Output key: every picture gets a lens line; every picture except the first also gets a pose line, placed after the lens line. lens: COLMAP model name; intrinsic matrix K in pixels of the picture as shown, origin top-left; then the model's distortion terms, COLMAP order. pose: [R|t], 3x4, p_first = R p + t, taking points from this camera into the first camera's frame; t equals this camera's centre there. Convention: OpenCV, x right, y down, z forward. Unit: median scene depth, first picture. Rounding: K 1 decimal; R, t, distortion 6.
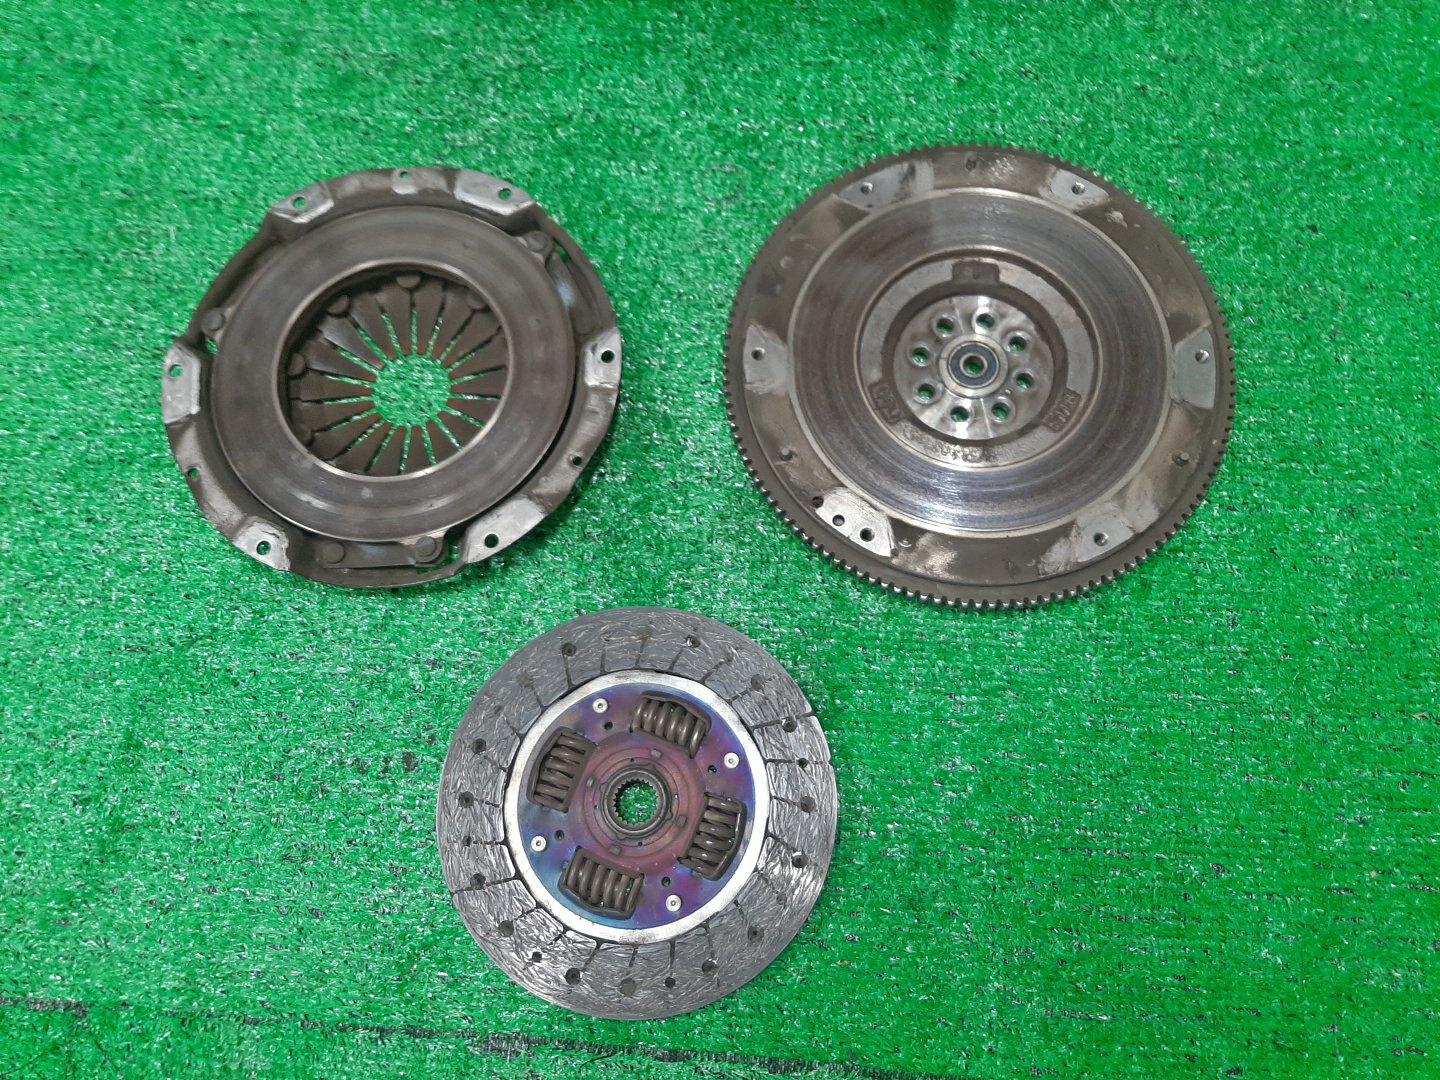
lens RADIAL K [[1095.6, 0, 720.0], [0, 1095.6, 540.0], [0, 0, 1]] dist [0.070921, -0.148261]
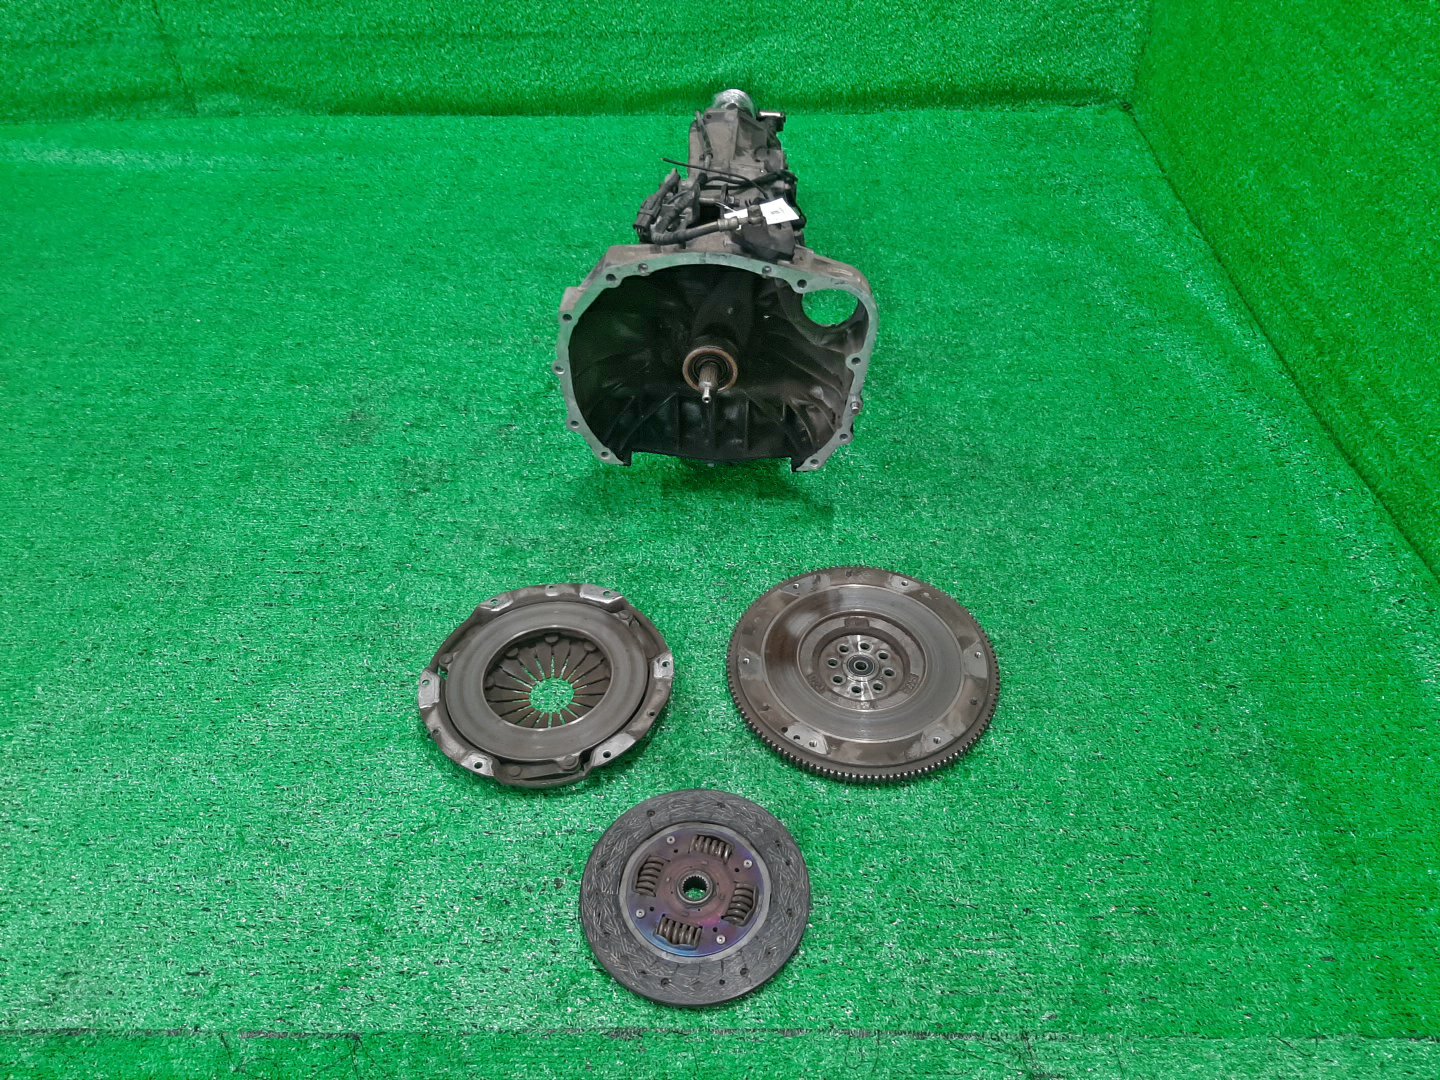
lens RADIAL K [[1095.6, 0, 720.0], [0, 1095.6, 540.0], [0, 0, 1]] dist [0.070921, -0.148261]
pose [[0.997645, -0.020007, 0.065601, -0.126777], [0.049576, 0.871317, -0.488210, 0.553098], [-0.047391, 0.490312, 0.870257, -0.715868]]
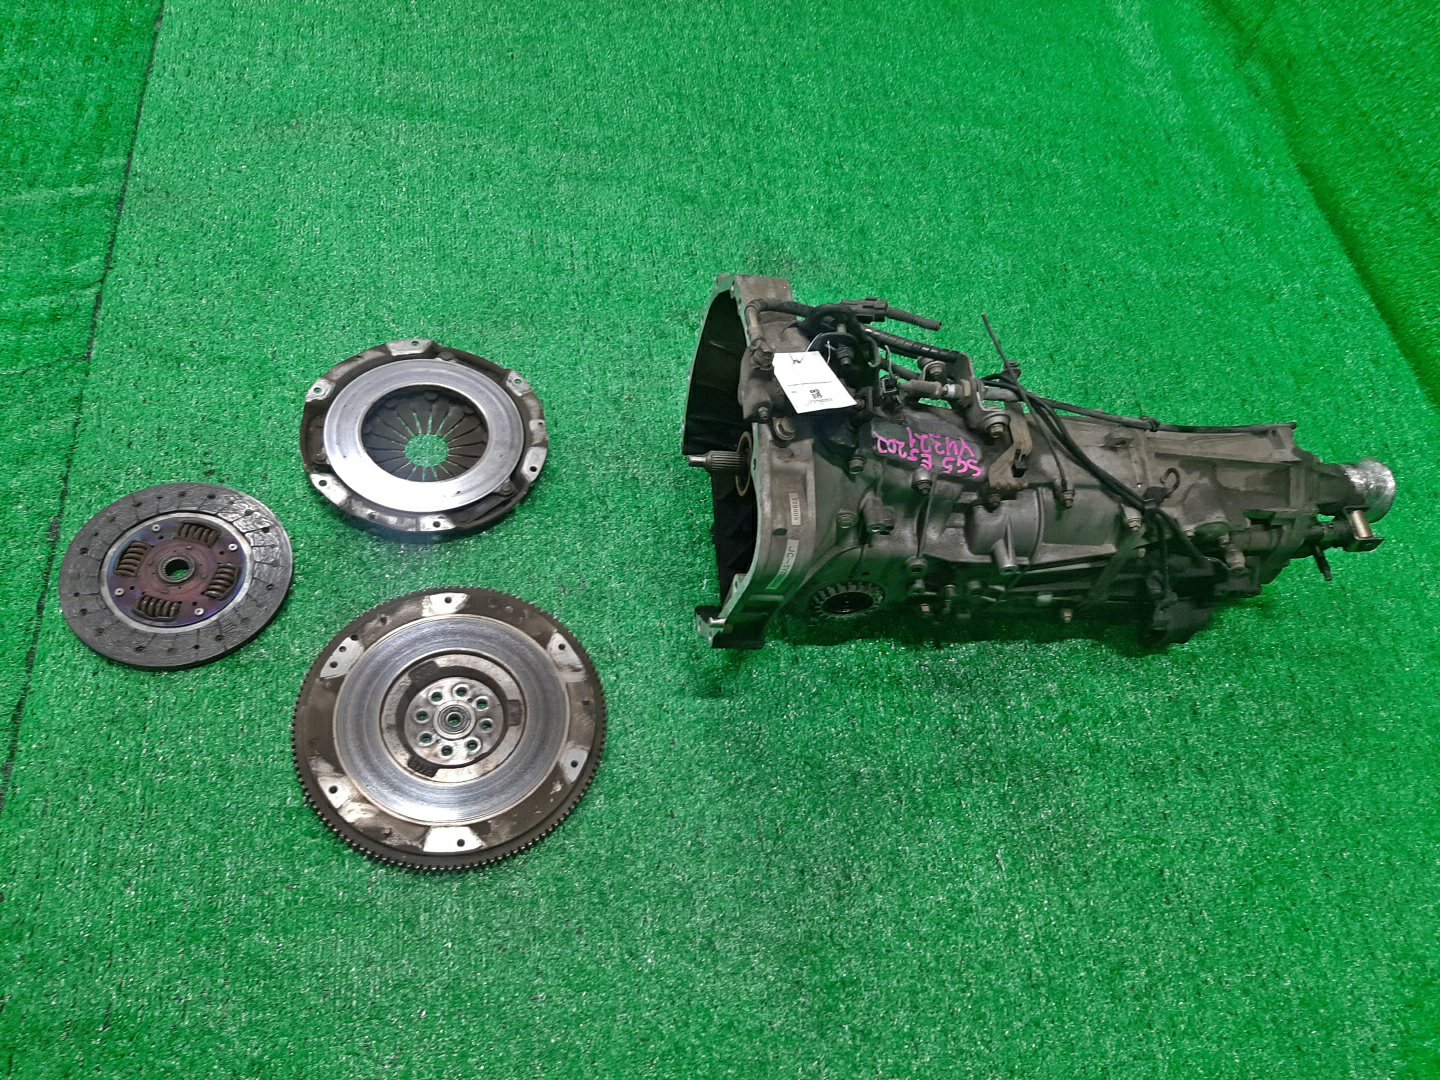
lens RADIAL K [[1095.6, 0, 720.0], [0, 1095.6, 540.0], [0, 0, 1]] dist [0.070921, -0.148261]
pose [[0.201657, 0.864338, -0.460711, 0.841341], [-0.977171, 0.209653, -0.034387, -0.550074], [0.066868, 0.457128, 0.886884, -0.563526]]
